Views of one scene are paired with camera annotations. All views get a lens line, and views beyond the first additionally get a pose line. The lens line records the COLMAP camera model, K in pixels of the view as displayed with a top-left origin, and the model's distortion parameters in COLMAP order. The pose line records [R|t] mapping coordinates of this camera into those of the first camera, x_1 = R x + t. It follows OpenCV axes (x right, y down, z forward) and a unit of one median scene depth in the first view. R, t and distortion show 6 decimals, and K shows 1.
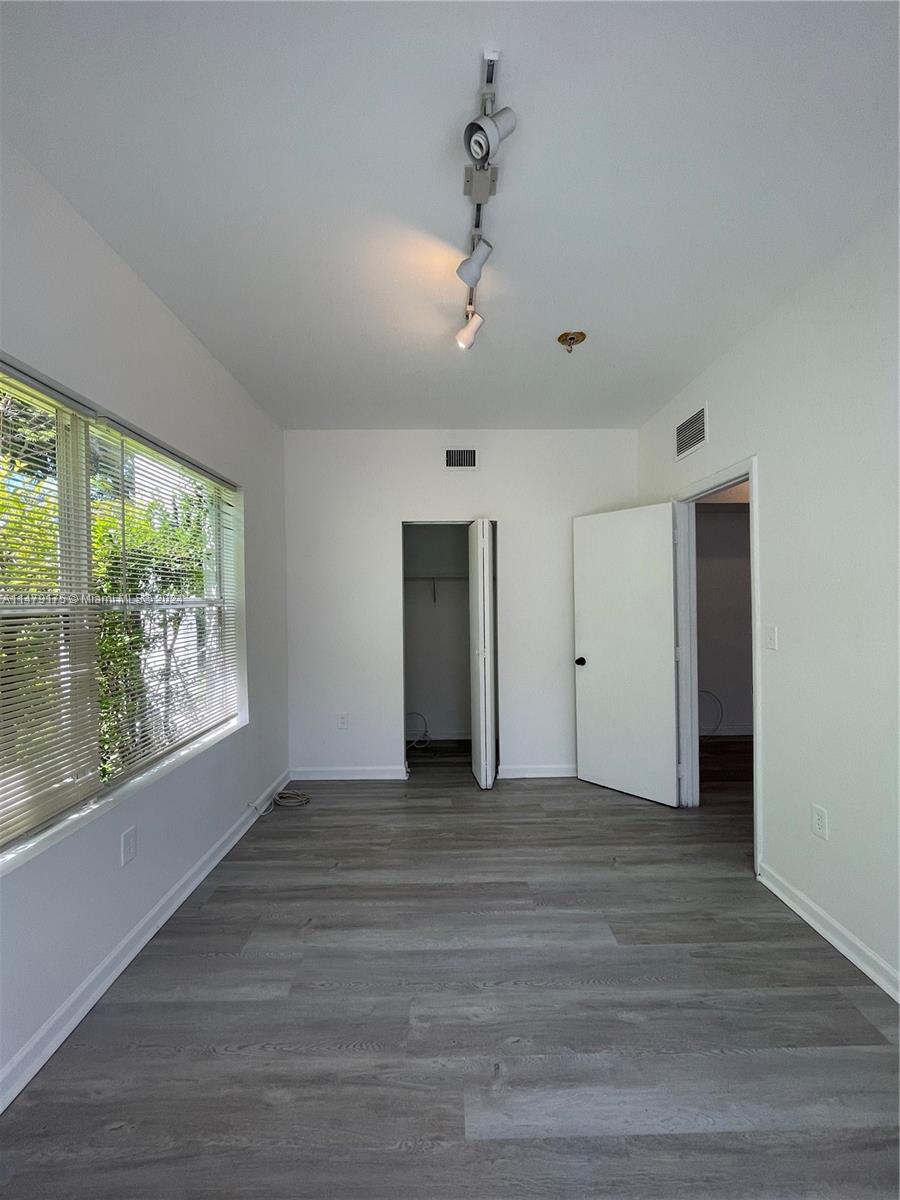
lens RADIAL K [[480.0, 0, 454.5], [0, 480.0, 601.9], [0, 0, 1]] dist [-0.002194, 0.000152]
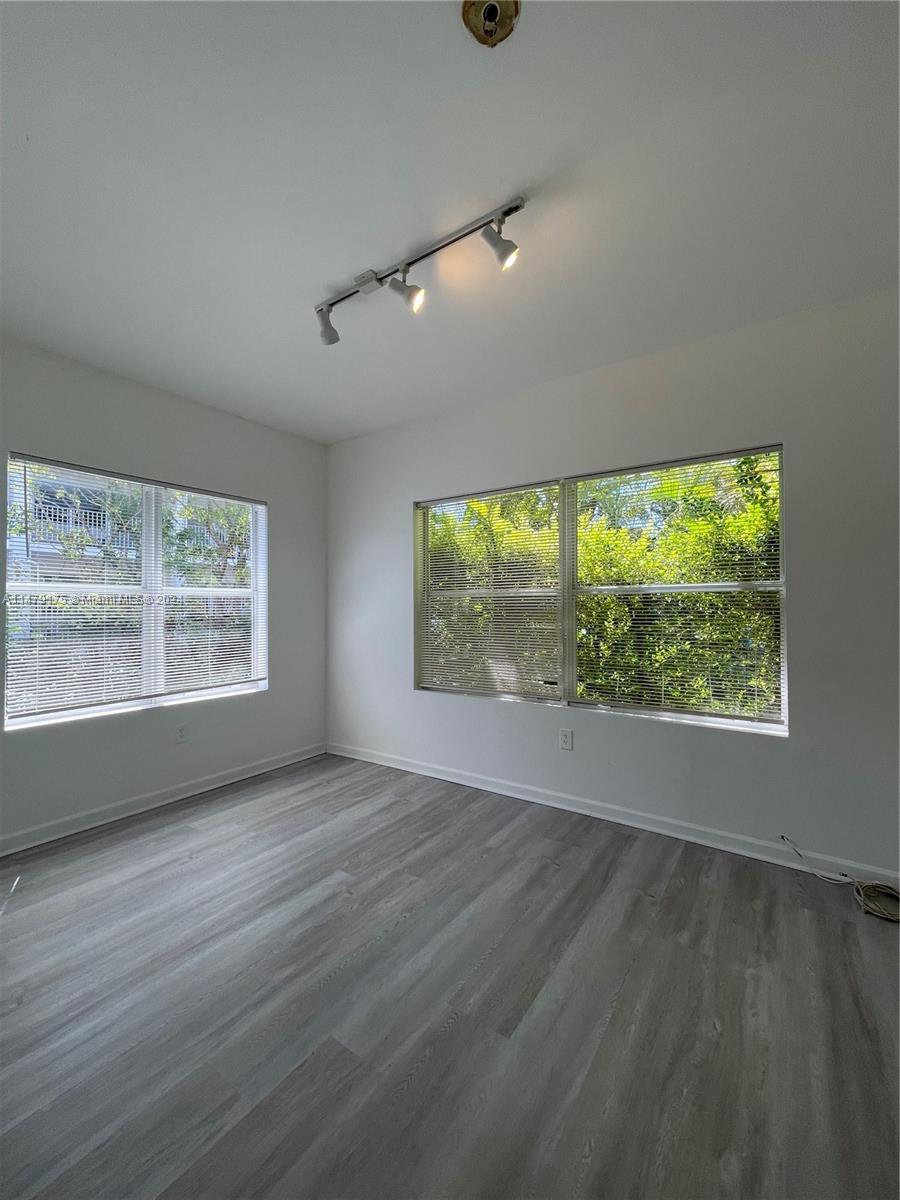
lens RADIAL K [[480.0, 0, 454.5], [0, 480.0, 601.9], [0, 0, 1]] dist [-0.002194, 0.000152]
pose [[-0.583830, 0.004930, -0.811861, 0.805026], [0.011171, 0.999936, -0.001960, 0.037958], [0.811799, -0.010214, -0.583847, 1.544674]]
